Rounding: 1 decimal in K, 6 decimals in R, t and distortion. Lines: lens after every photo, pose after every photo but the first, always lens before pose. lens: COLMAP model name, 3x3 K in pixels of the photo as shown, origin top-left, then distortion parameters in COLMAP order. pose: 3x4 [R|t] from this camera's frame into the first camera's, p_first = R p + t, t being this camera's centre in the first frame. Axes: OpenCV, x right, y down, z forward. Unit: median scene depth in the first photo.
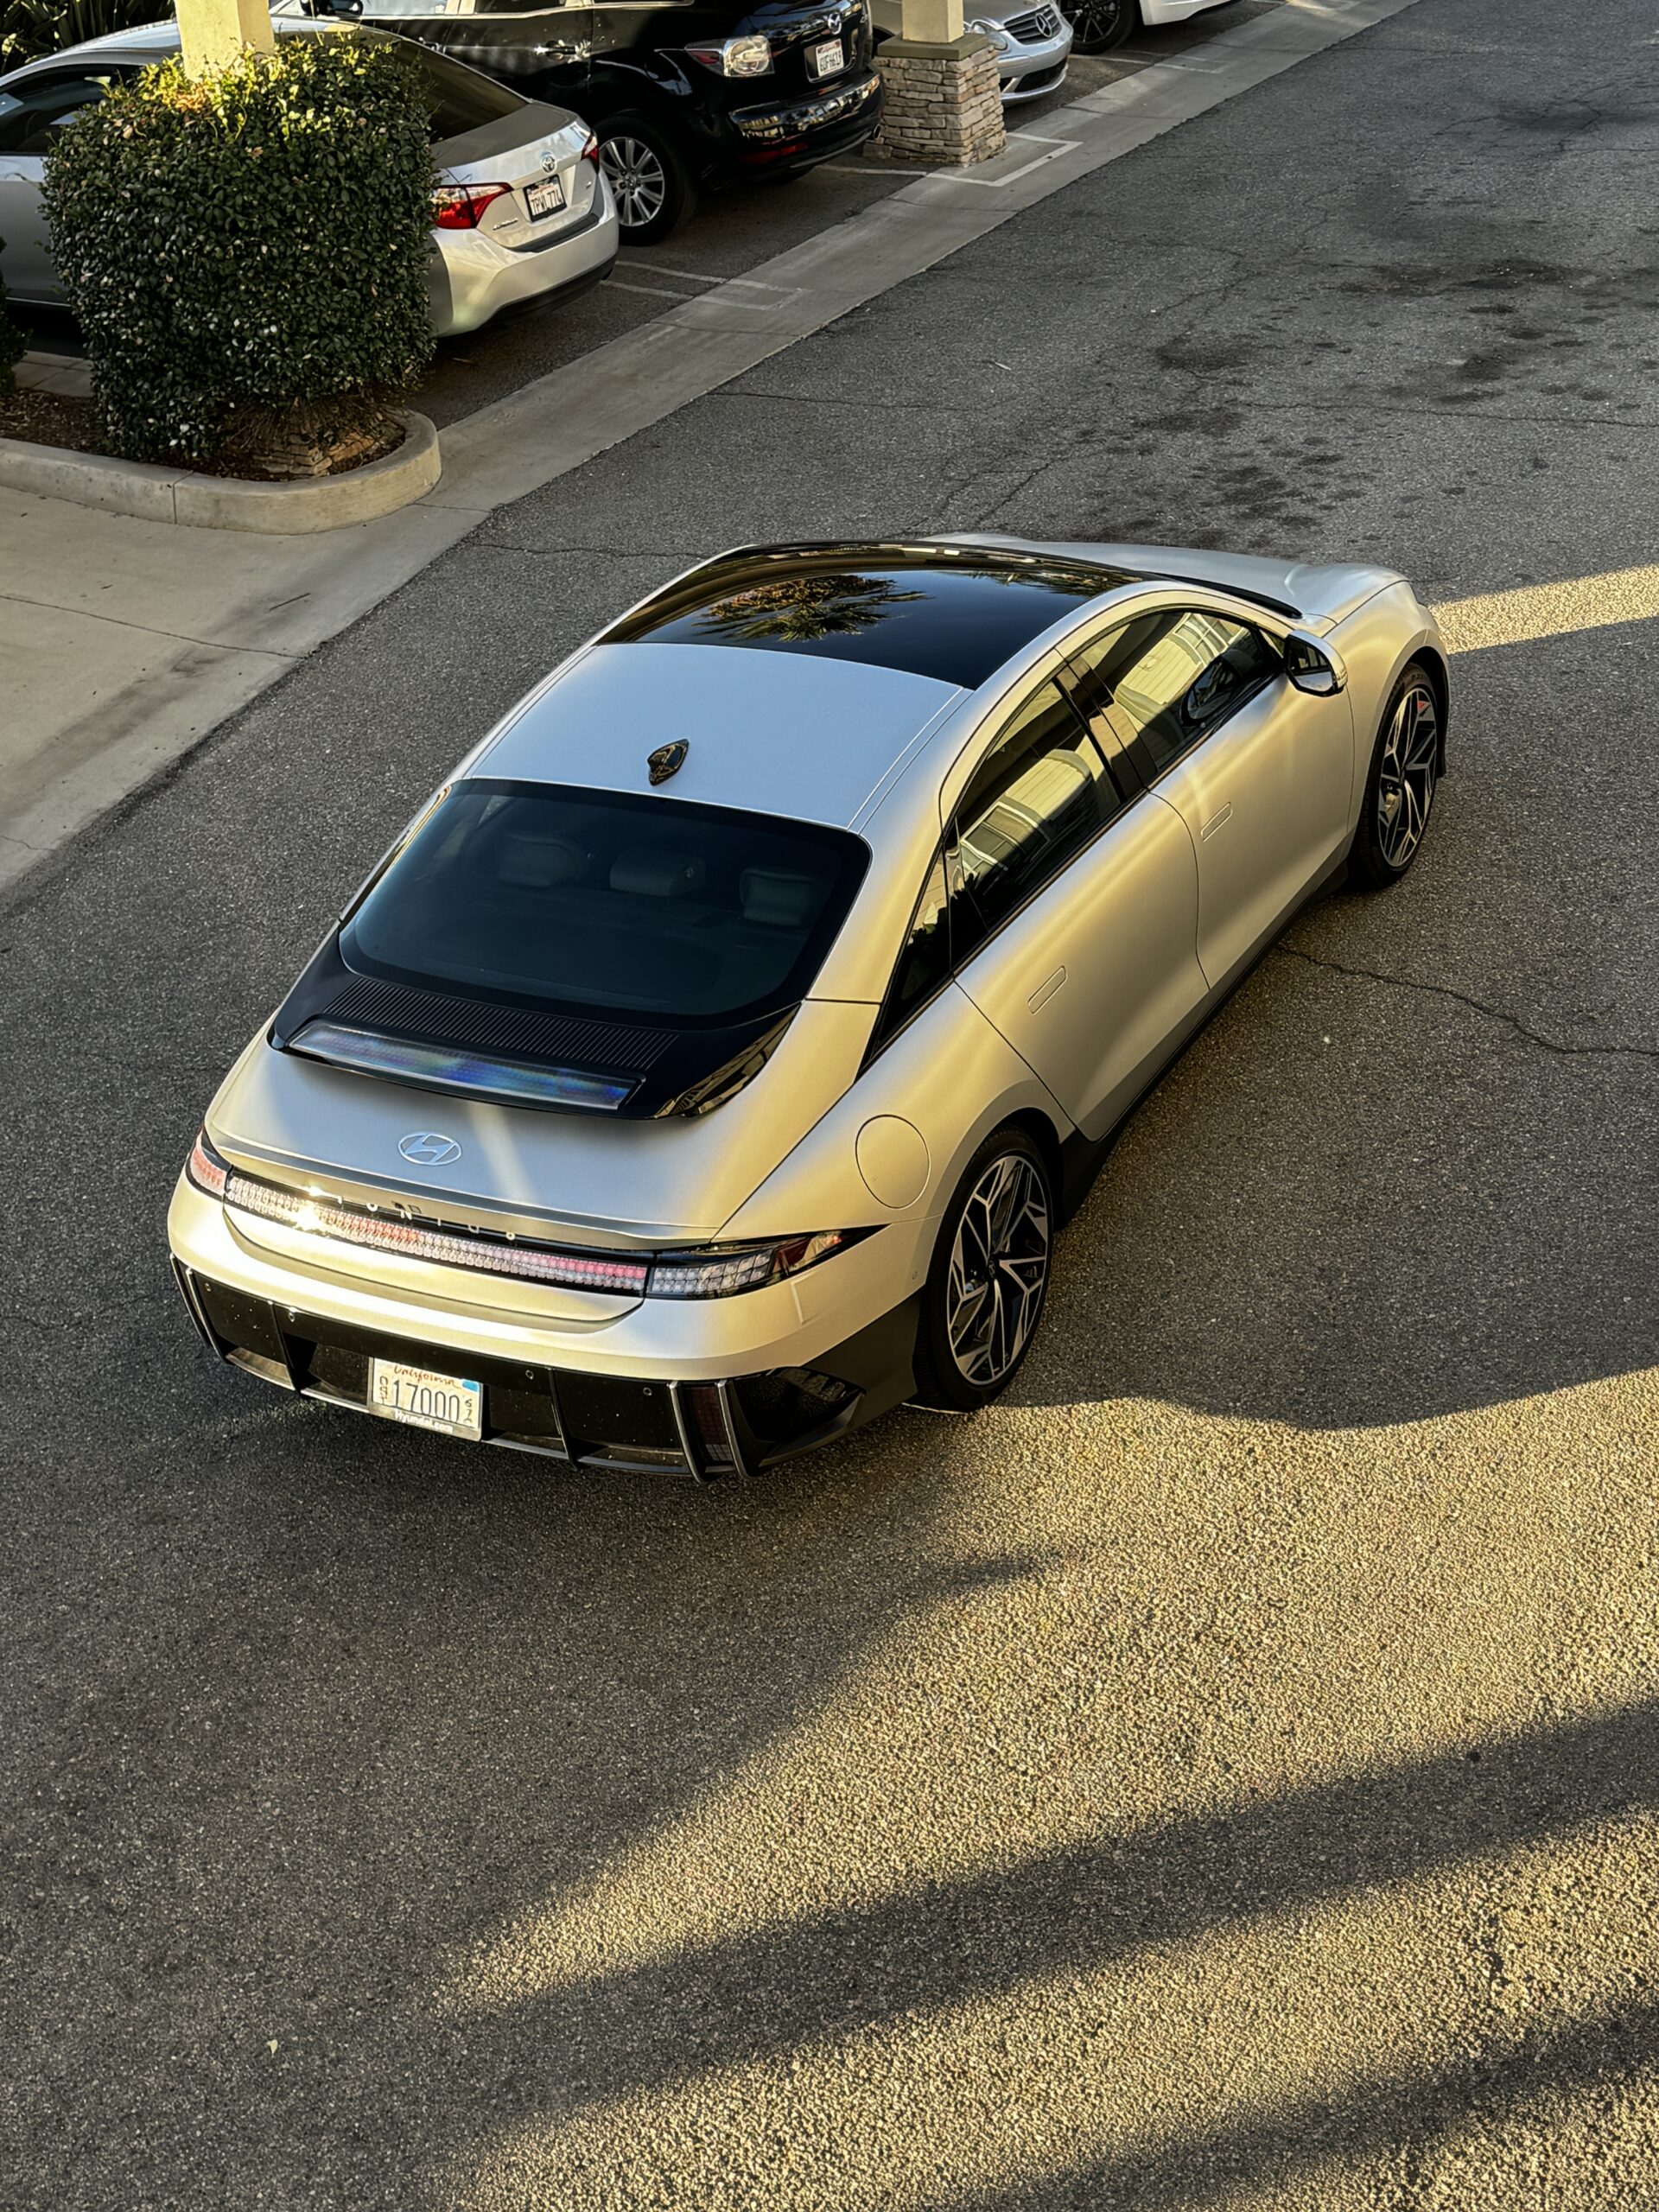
lens RADIAL K [[2982.8, 0, 831.0], [0, 2982.8, 1120.4], [0, 0, 1]] dist [0.197368, -0.376647]
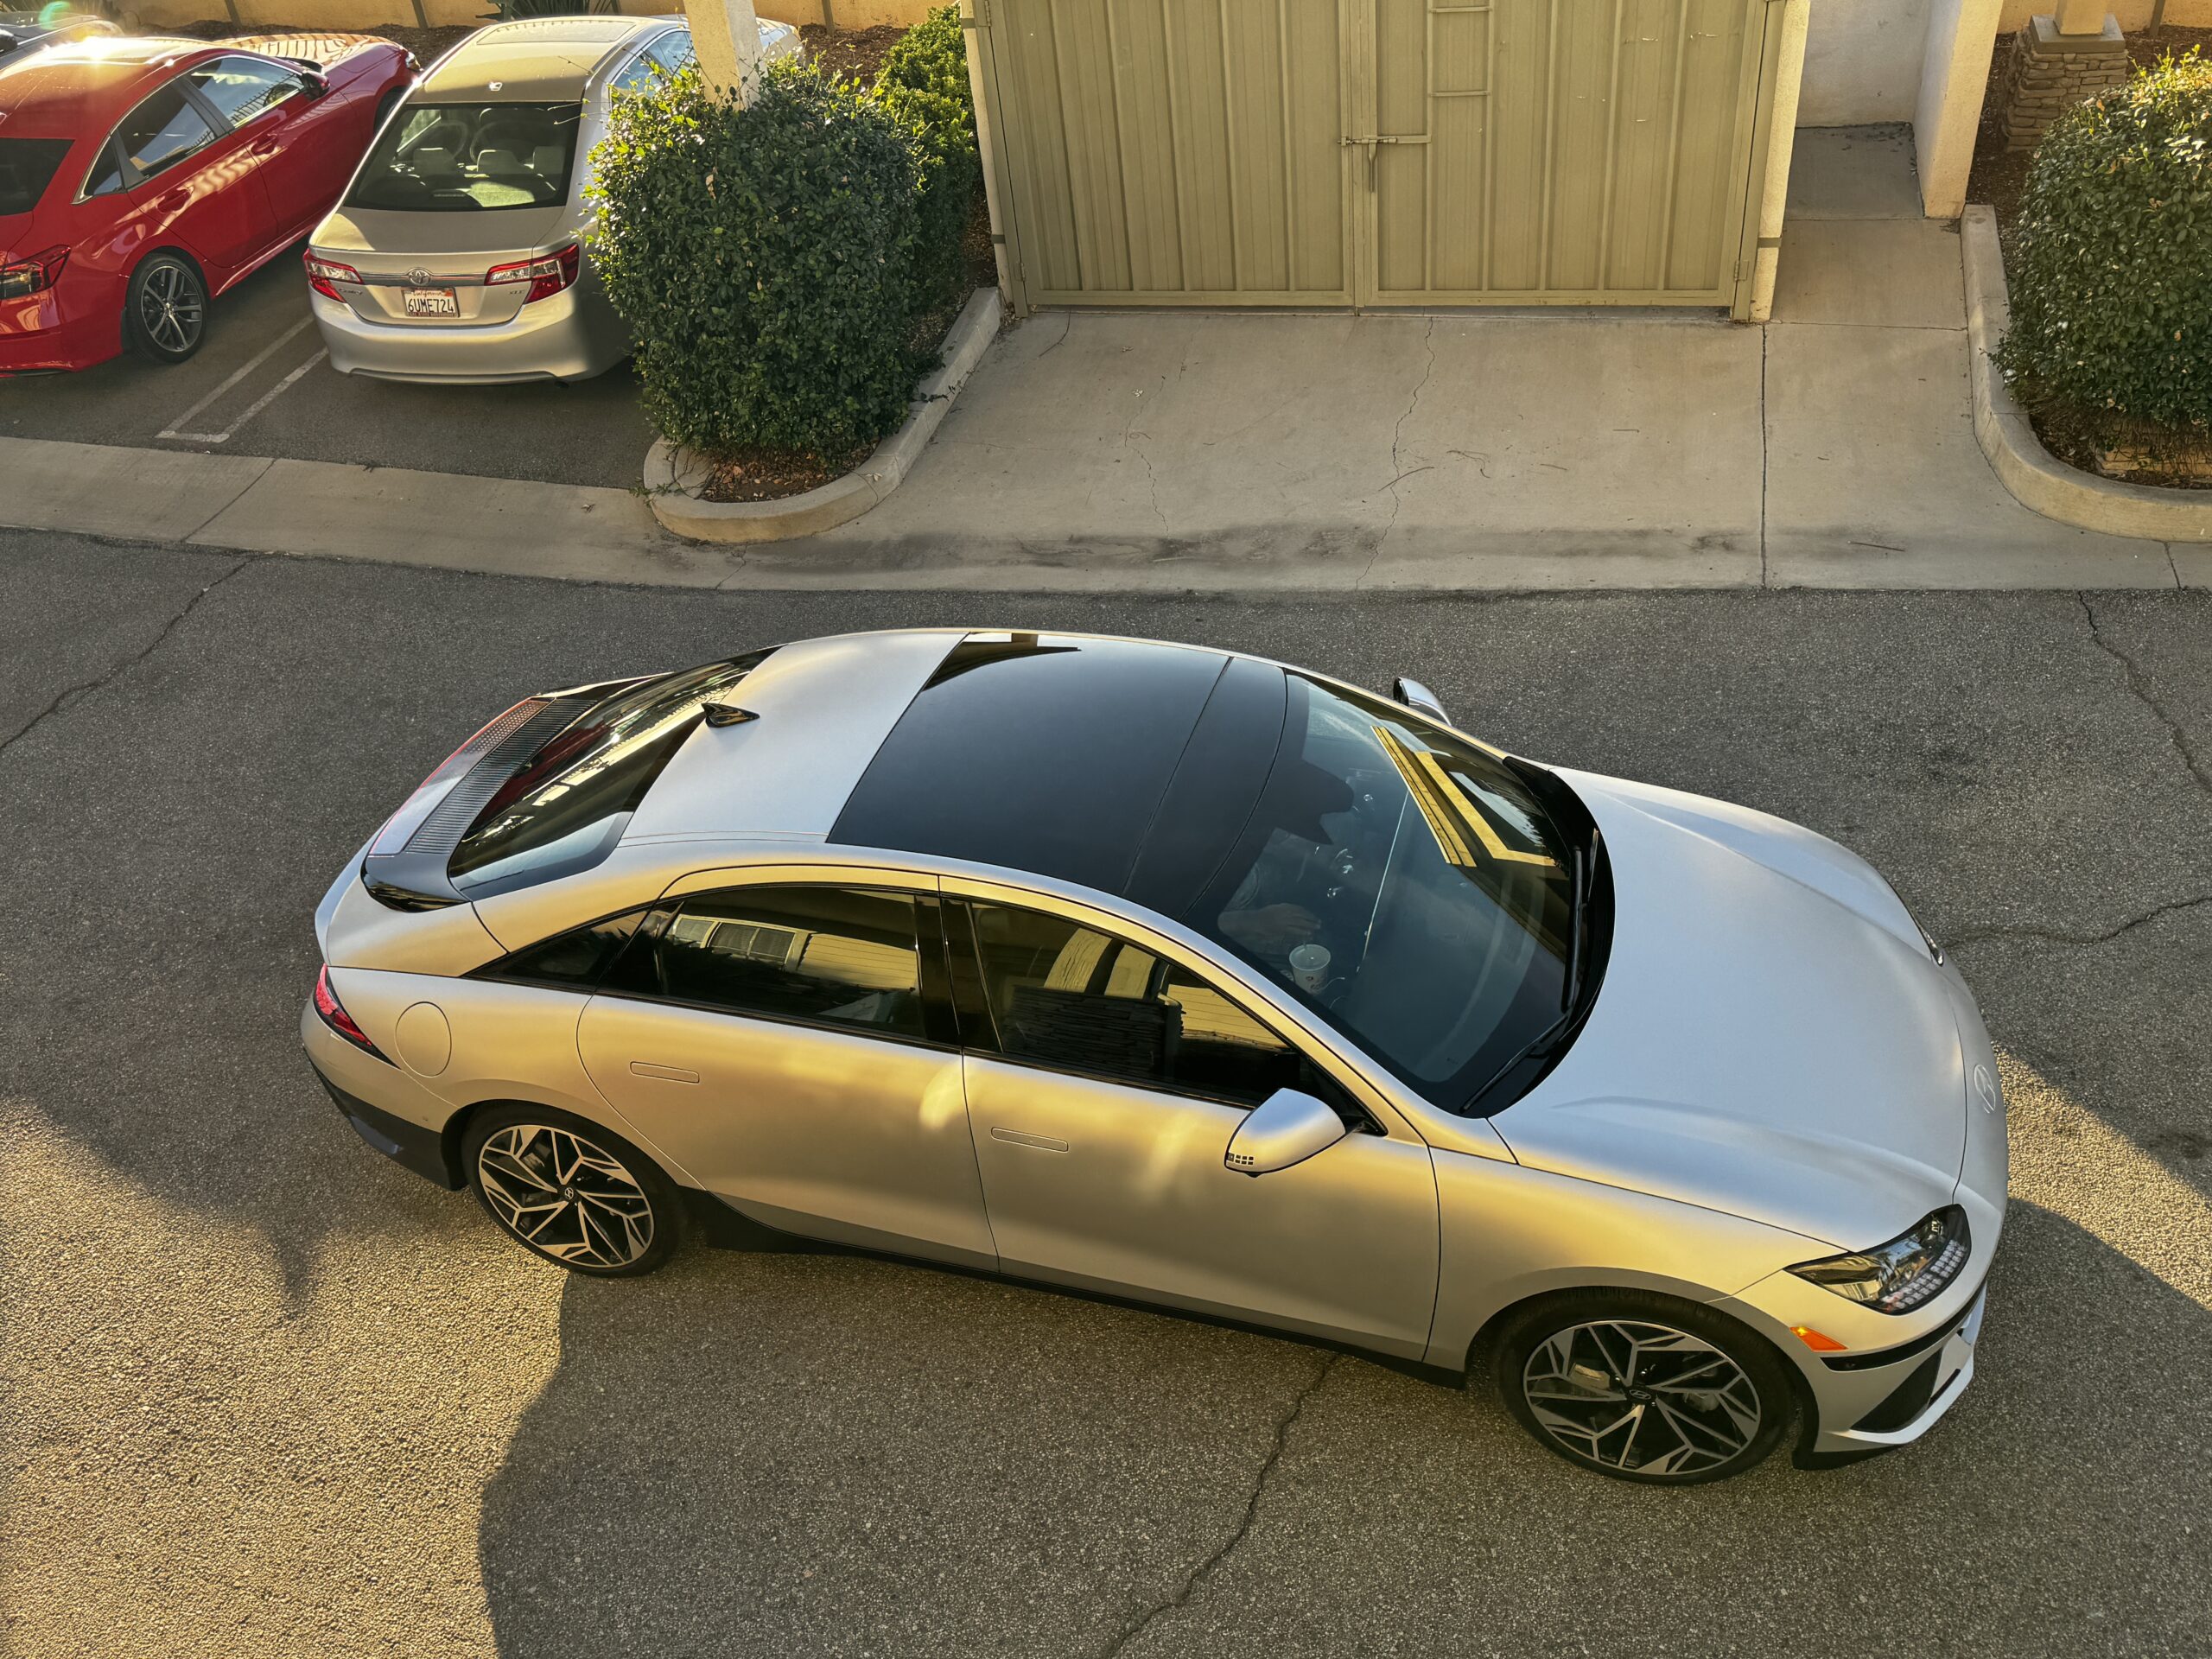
lens RADIAL K [[1842.3, 0, 1088.2], [0, 1842.3, 823.3], [0, 0, 1]] dist [0.160207, -0.321807]
pose [[0.197064, 0.625105, -0.755255, 0.499725], [-0.435646, 0.745961, 0.503742, -0.467017], [0.878282, 0.229755, 0.419326, 0.729102]]
